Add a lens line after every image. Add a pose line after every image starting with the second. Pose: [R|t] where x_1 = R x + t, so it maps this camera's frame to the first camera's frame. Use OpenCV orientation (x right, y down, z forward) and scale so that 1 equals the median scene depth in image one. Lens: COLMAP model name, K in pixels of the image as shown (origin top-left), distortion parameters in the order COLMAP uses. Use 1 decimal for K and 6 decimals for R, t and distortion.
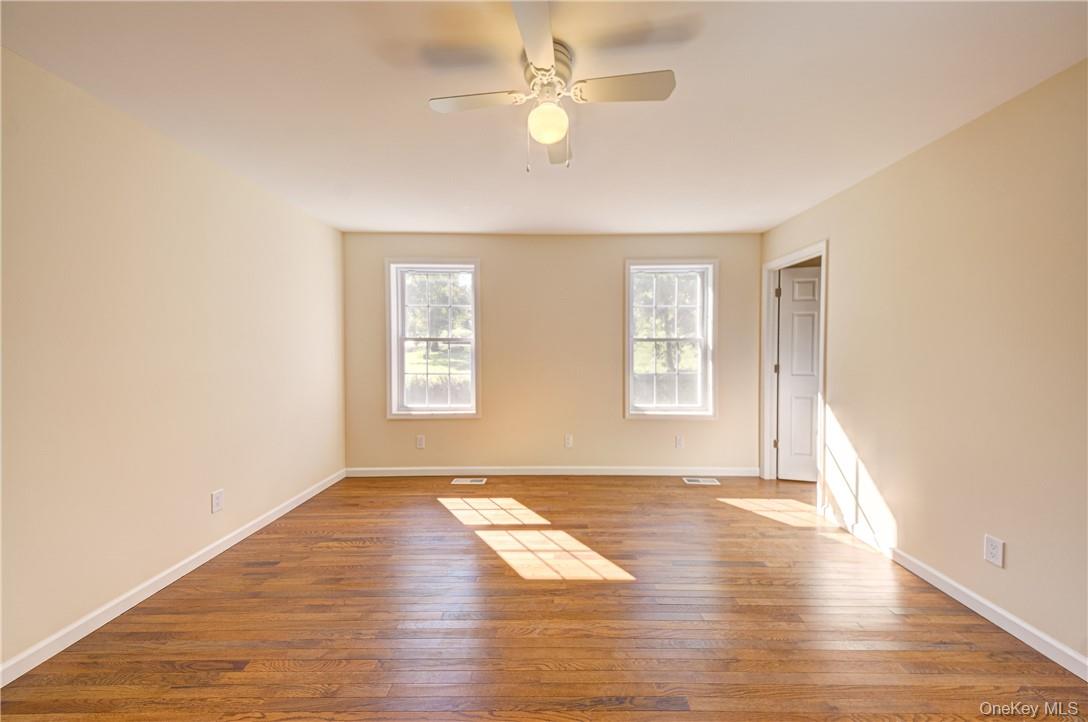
lens RADIAL K [[357.6, 0, 549.7], [0, 357.6, 356.2], [0, 0, 1]] dist [0.047438, -0.012669]
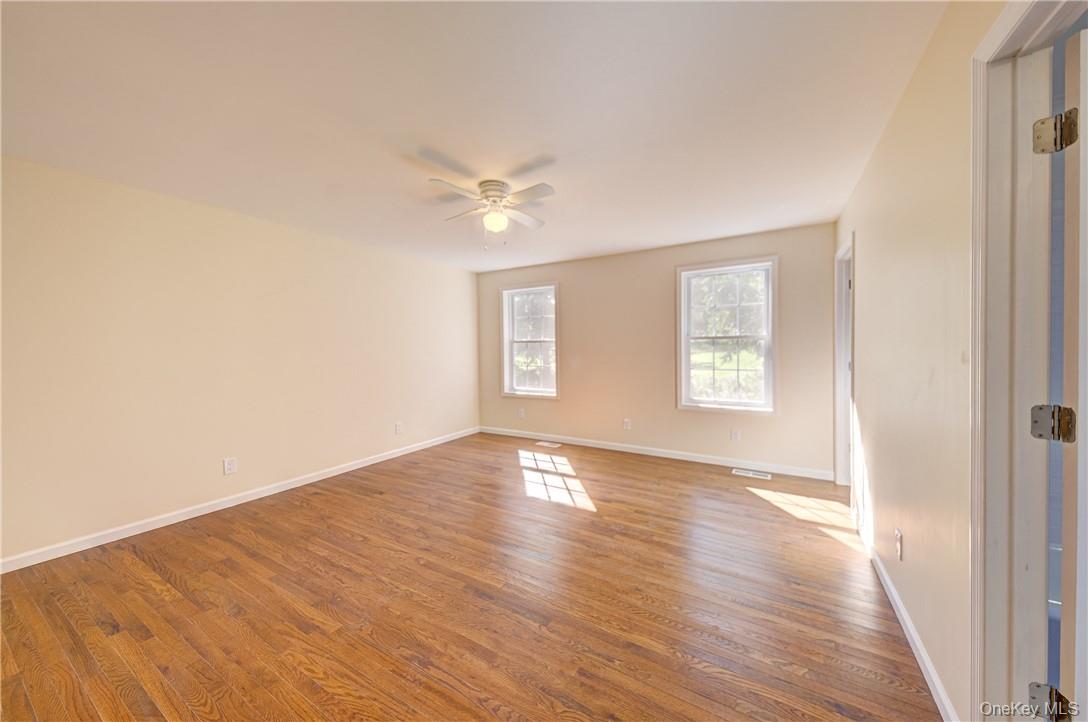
lens RADIAL K [[362.2, 0, 584.3], [0, 362.2, 358.5], [0, 0, 1]] dist [0.048020, -0.017357]
pose [[0.891138, 0.005692, -0.453697, 0.535277], [-0.000356, 0.999930, 0.011845, 0.002874], [0.453732, -0.010394, 0.891077, -0.171734]]
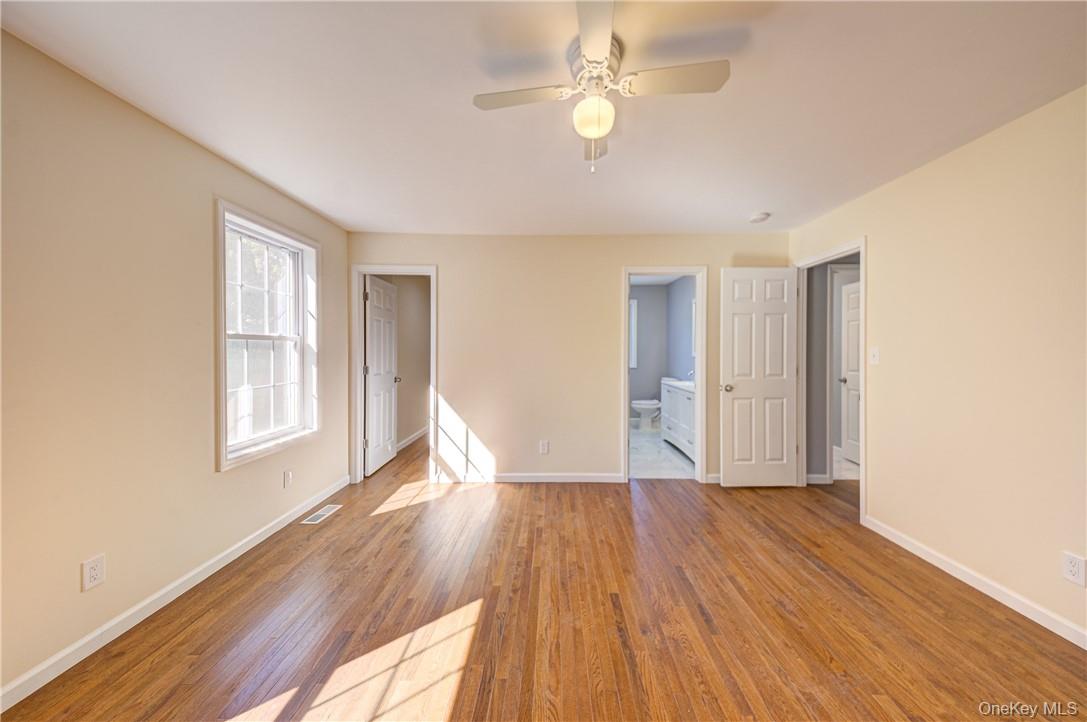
lens RADIAL K [[342.3, 0, 584.5], [0, 342.3, 349.5], [0, 0, 1]] dist [0.010714, -0.000059]
pose [[-0.026227, -0.002198, 0.999654, -0.417558], [0.026342, 0.999649, 0.002890, -0.010819], [-0.999309, 0.026409, -0.026159, 0.482981]]
